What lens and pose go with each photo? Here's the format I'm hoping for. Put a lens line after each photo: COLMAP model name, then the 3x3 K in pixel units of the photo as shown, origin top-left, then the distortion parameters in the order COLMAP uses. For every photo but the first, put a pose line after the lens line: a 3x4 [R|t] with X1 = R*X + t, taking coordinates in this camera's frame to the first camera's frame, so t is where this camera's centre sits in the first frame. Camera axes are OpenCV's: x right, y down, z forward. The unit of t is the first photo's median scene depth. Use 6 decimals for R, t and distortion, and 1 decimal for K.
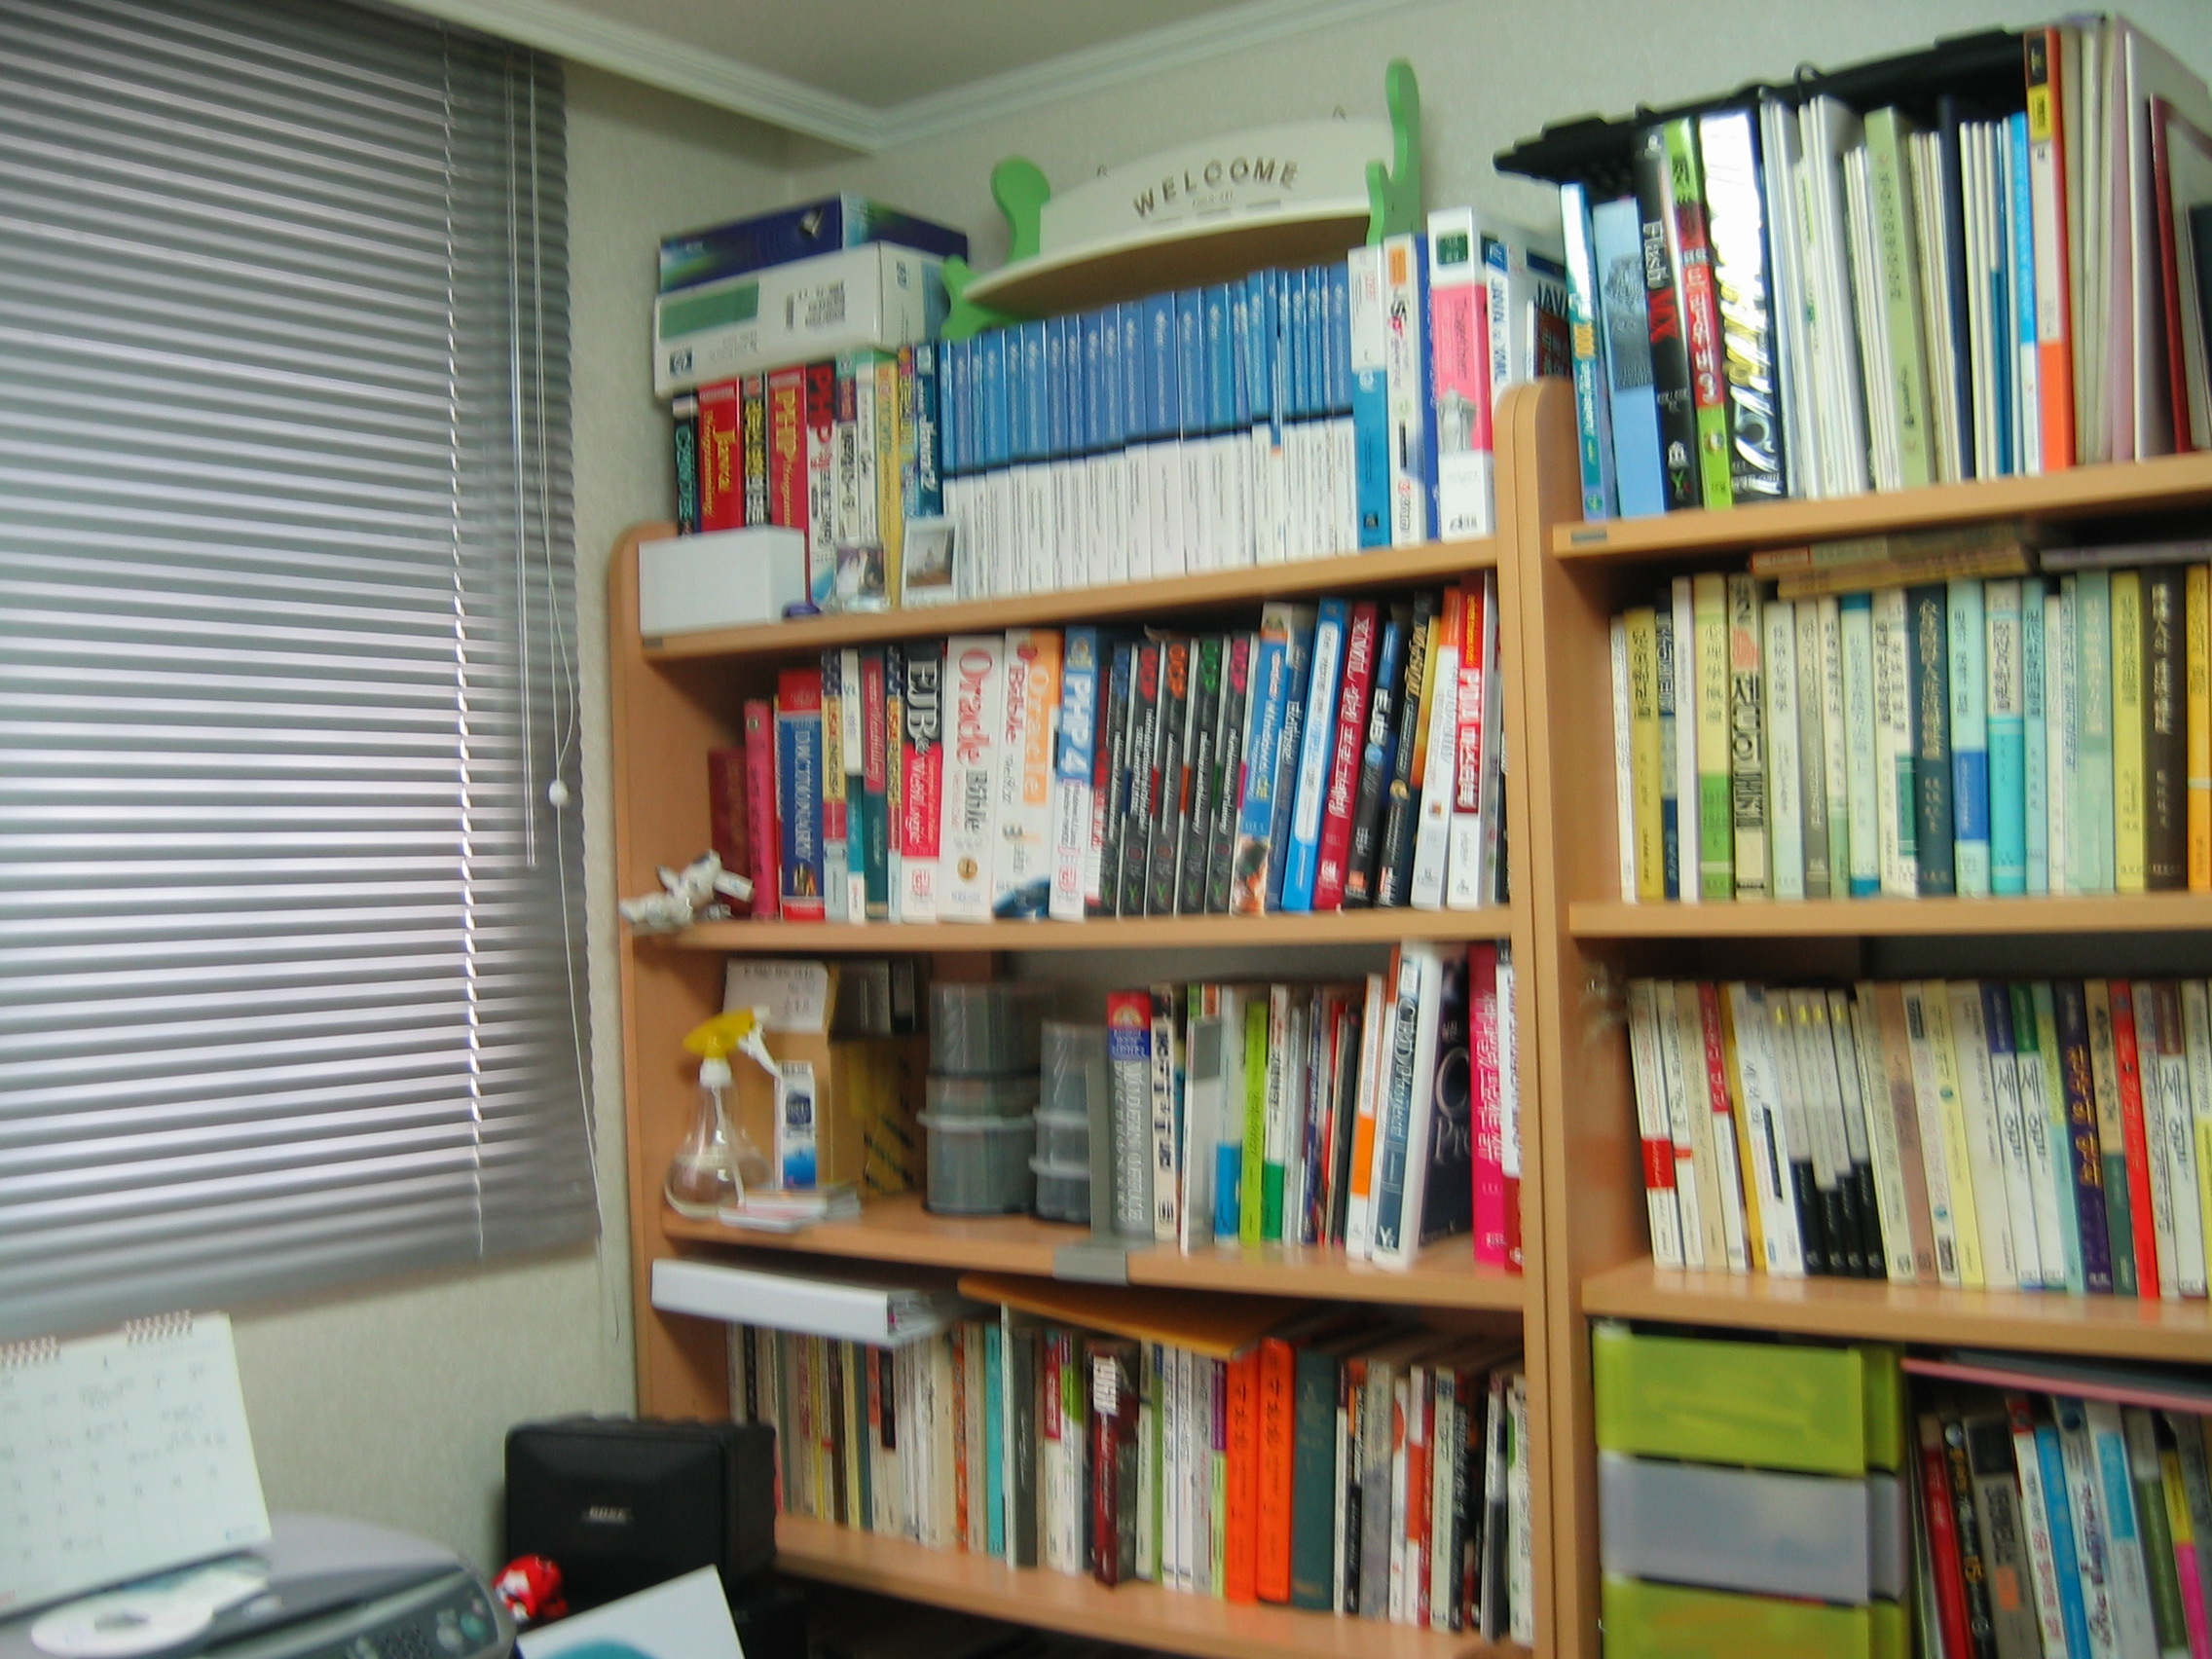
lens RADIAL K [[2435.7, 0, 1115.2], [0, 2435.7, 838.8], [0, 0, 1]] dist [-0.116854, 0.000000]
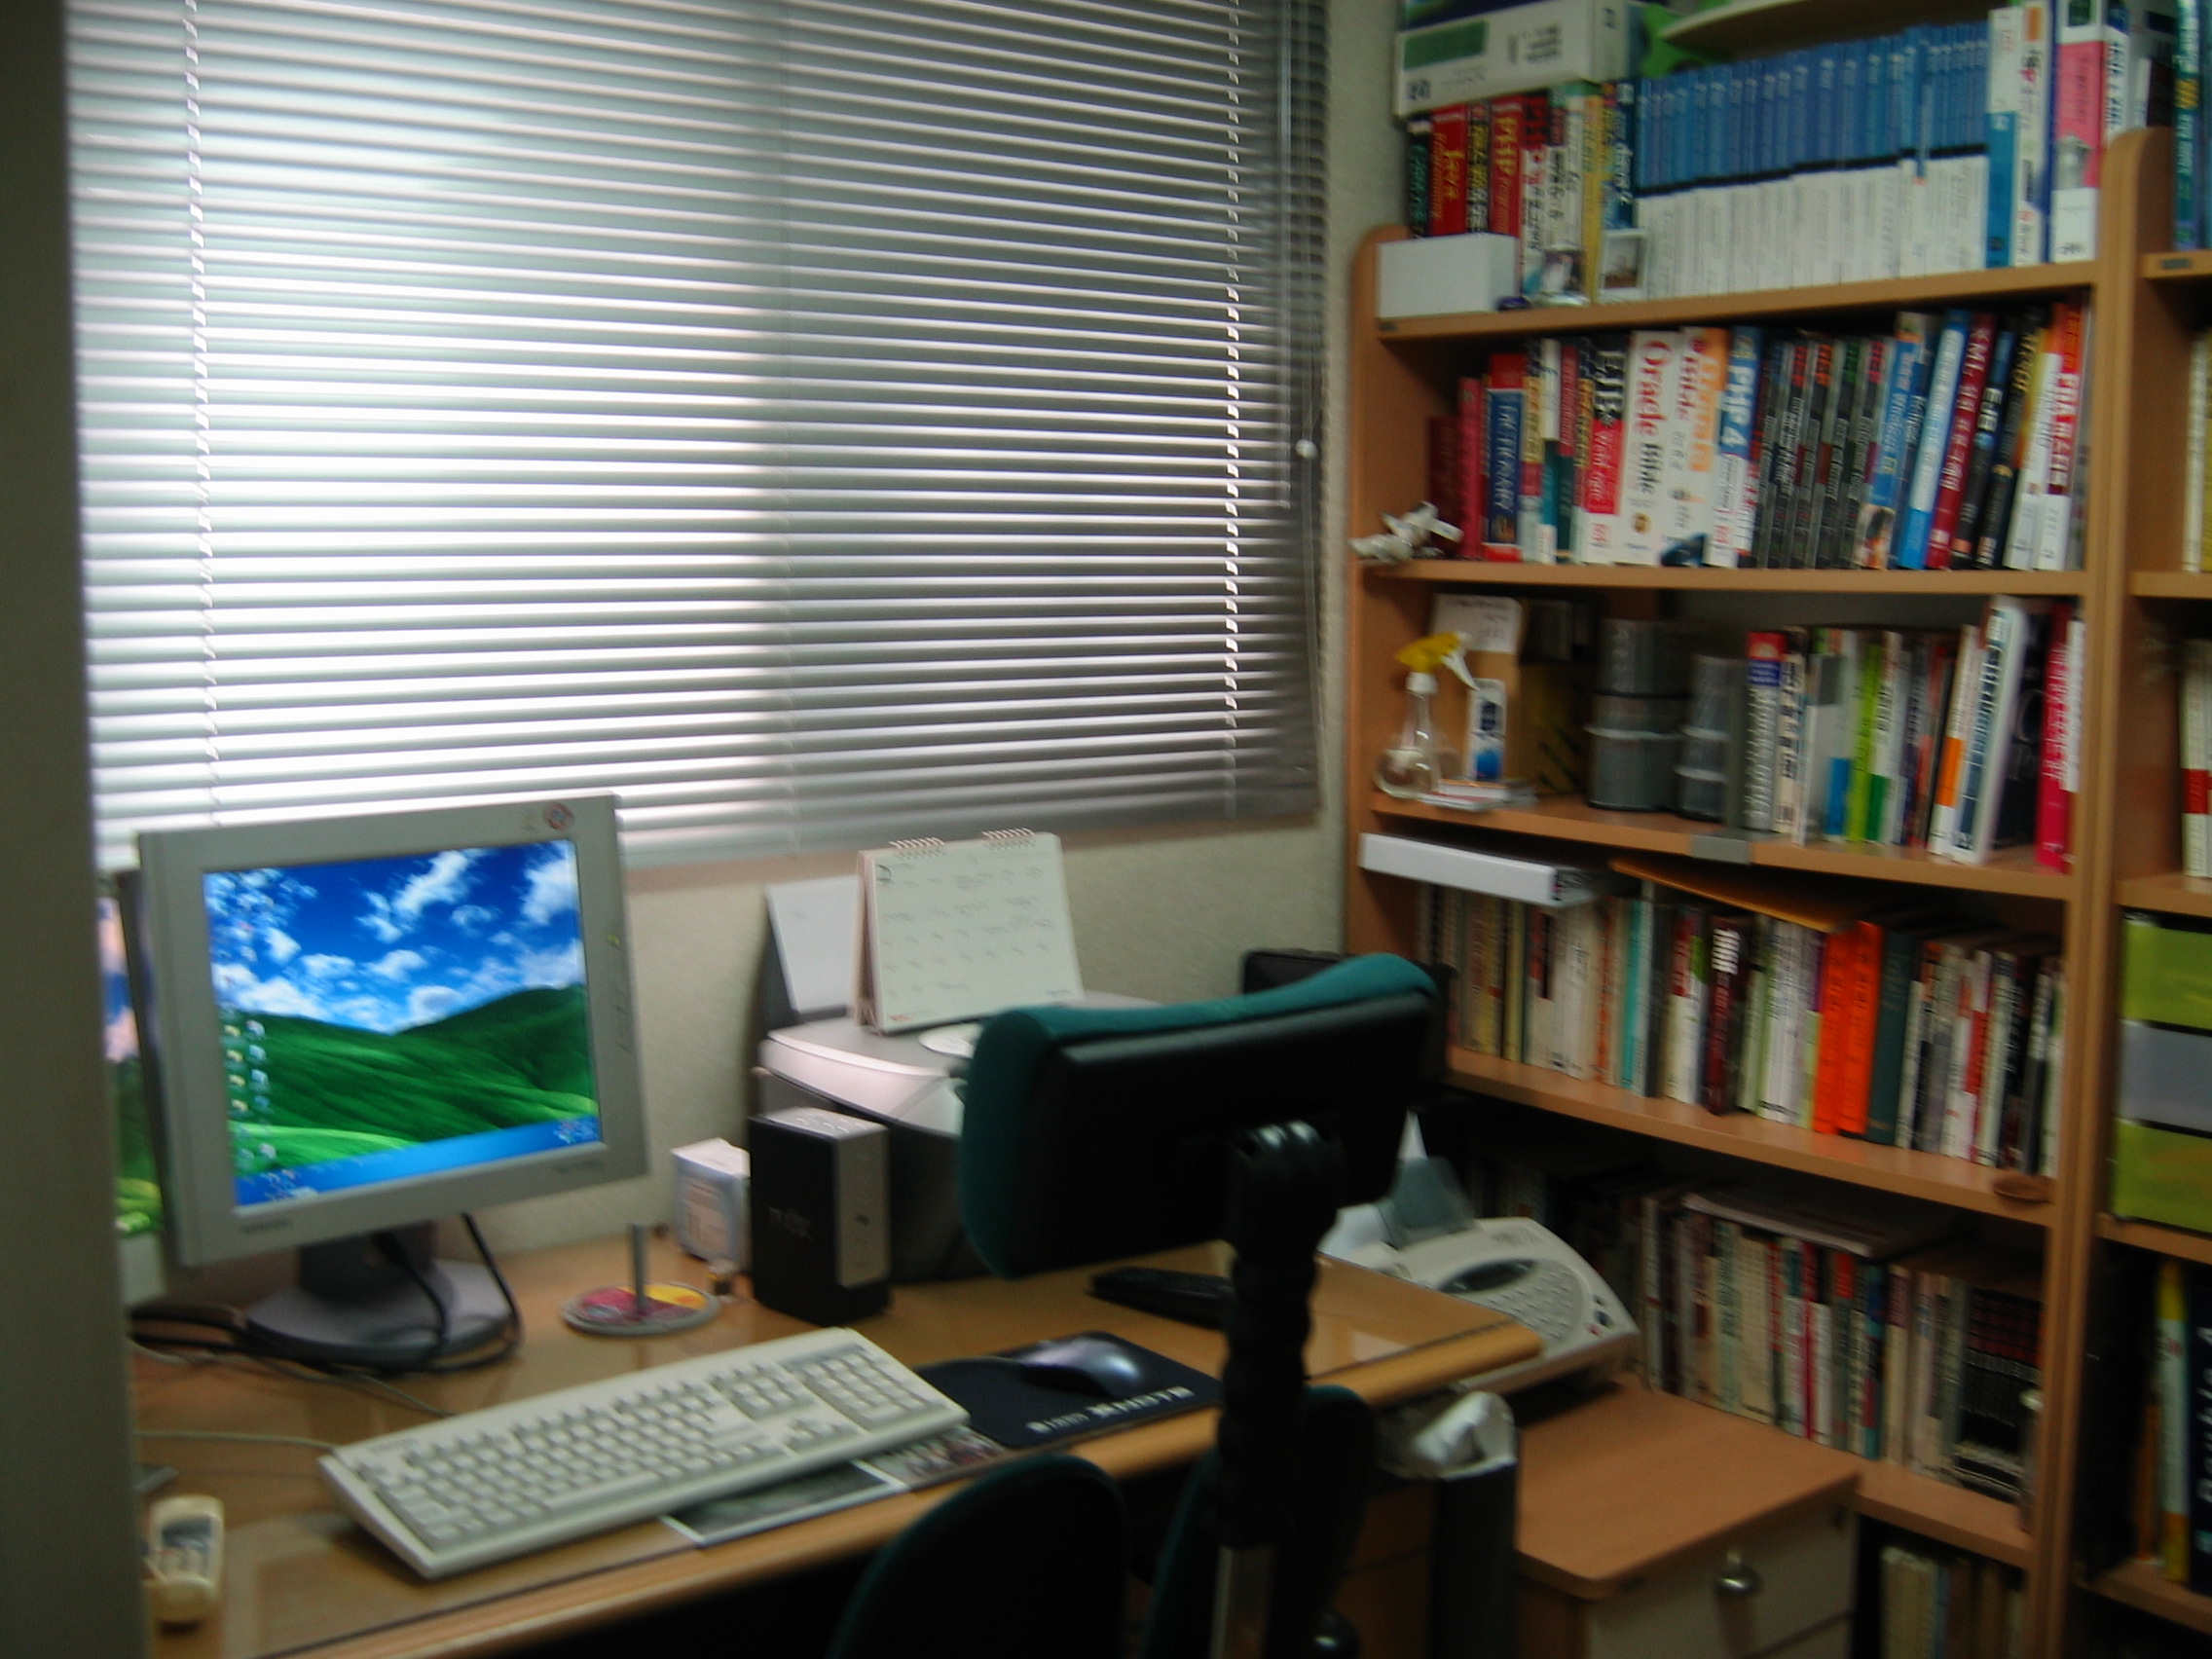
lens RADIAL K [[2435.7, 0, 1114.0], [0, 2435.7, 850.4], [0, 0, 1]] dist [-0.116854, 0.000000]
pose [[0.961428, 0.071138, -0.265700, 0.019760], [-0.033029, 0.988845, 0.145237, 0.007744], [0.273068, -0.130859, 0.953053, -0.249124]]
